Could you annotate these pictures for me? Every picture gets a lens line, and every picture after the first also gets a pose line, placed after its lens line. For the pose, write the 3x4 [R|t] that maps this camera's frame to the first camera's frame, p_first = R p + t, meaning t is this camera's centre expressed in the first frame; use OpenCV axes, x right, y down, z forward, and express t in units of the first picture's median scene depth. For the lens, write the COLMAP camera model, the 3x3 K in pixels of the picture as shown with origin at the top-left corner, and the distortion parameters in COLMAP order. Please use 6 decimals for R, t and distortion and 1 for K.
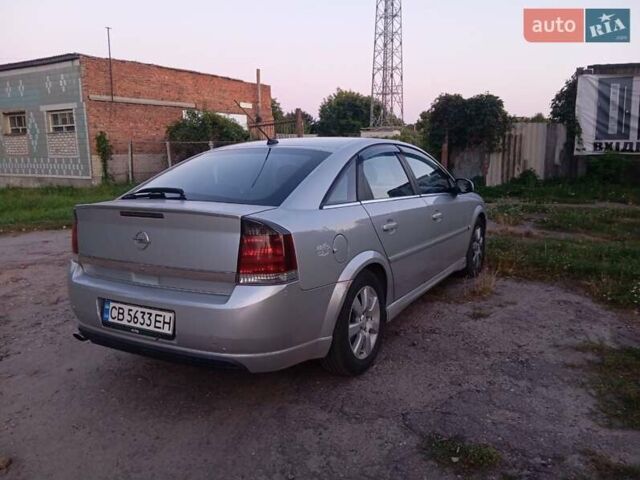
lens RADIAL K [[528.1, 0, 323.3], [0, 528.1, 238.5], [0, 0, 1]] dist [0.086797, -0.172659]
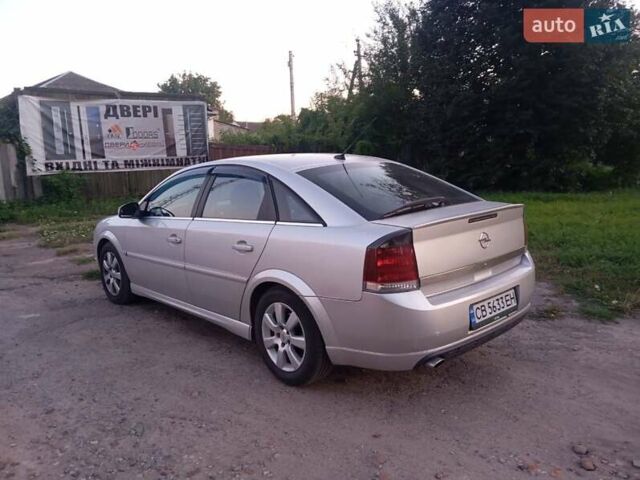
lens RADIAL K [[528.1, 0, 323.3], [0, 528.1, 238.5], [0, 0, 1]] dist [0.086797, -0.172659]
pose [[0.278794, -0.149900, 0.948580, -0.340796], [0.188645, 0.977047, 0.098955, -0.039975], [-0.941641, 0.151356, 0.300673, 0.219591]]
